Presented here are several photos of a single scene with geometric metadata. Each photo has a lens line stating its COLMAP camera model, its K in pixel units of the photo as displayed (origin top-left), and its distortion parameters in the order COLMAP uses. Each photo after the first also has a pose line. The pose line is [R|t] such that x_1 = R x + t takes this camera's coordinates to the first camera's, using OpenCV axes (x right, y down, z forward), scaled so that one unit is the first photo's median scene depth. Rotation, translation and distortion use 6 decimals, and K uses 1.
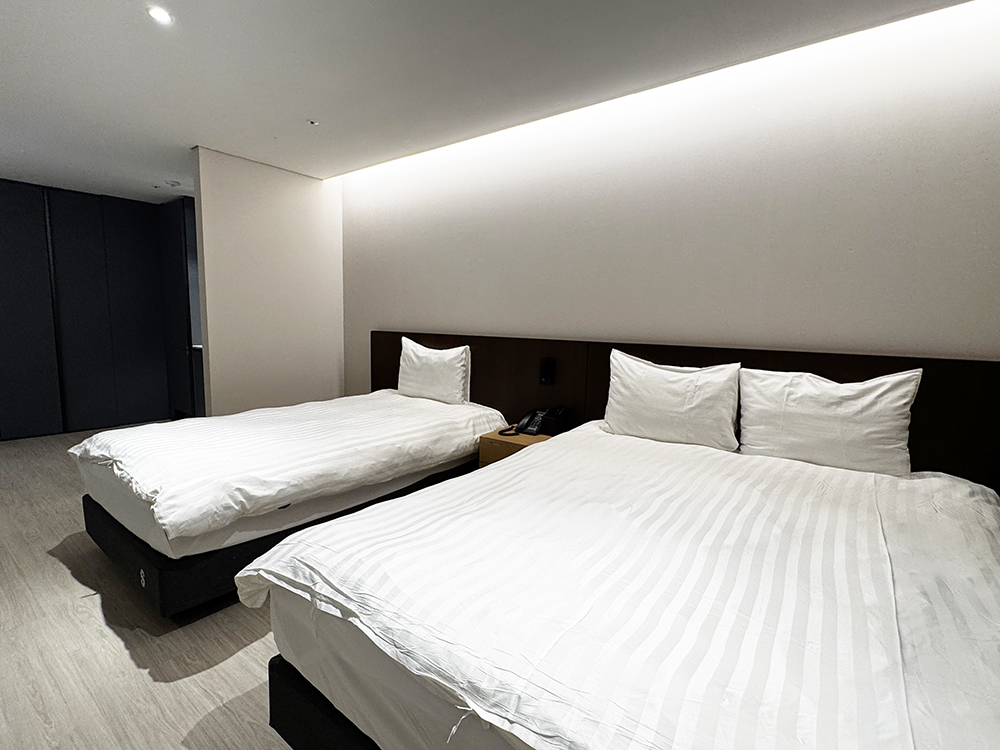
lens RADIAL K [[469.8, 0, 500.0], [0, 469.8, 375.0], [0, 0, 1]] dist [-0.004349, -0.000755]
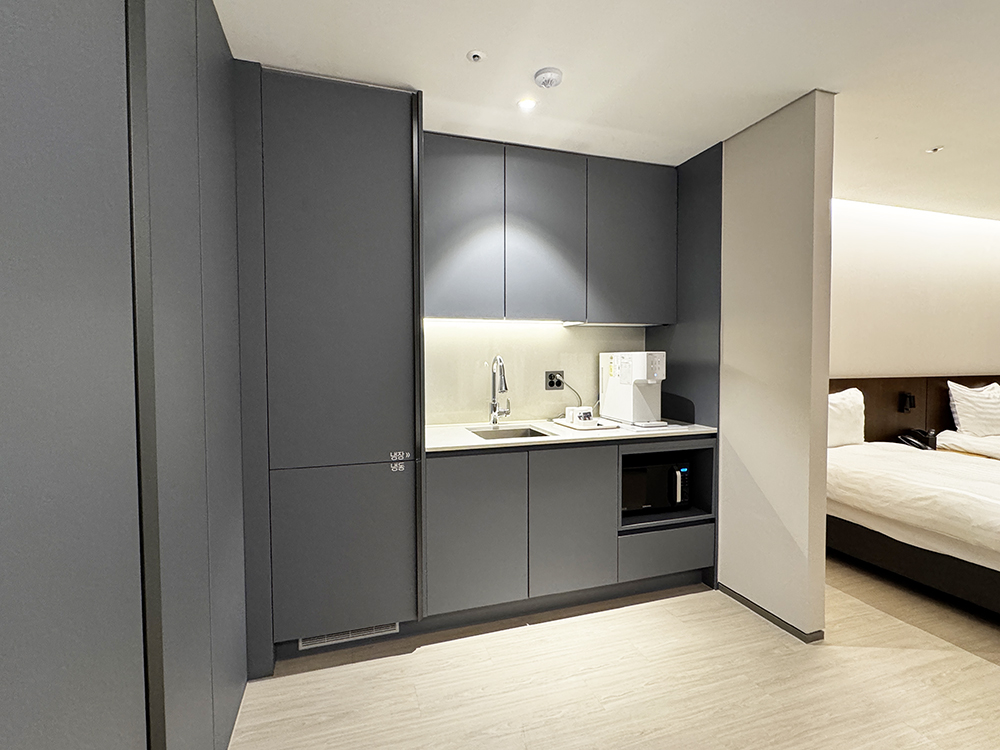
lens RADIAL K [[469.8, 0, 500.0], [0, 469.8, 375.0], [0, 0, 1]] dist [-0.004349, -0.000755]
pose [[0.576037, -0.050136, 0.815884, -1.759048], [0.104638, 0.994428, -0.012770, -0.198152], [-0.810698, 0.092728, 0.578074, 1.293708]]
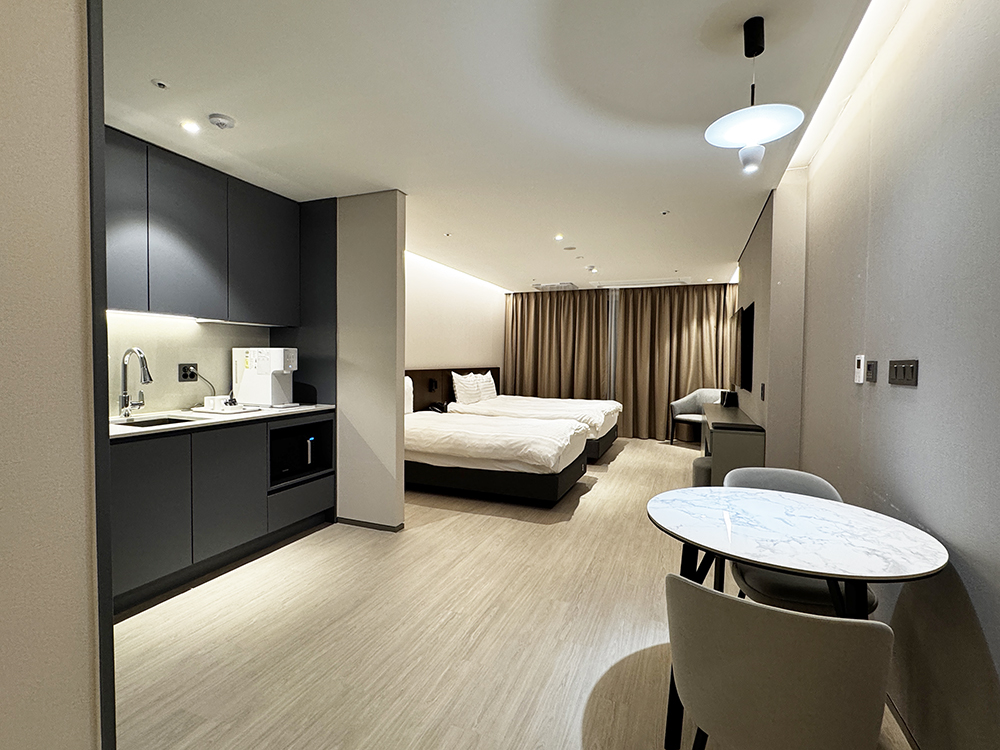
lens RADIAL K [[469.8, 0, 500.0], [0, 469.8, 375.0], [0, 0, 1]] dist [-0.004349, -0.000755]
pose [[-0.263655, -0.055429, 0.963023, -2.063662], [0.087418, 0.992867, 0.081080, -0.205574], [-0.960648, 0.105563, -0.256929, 1.370283]]
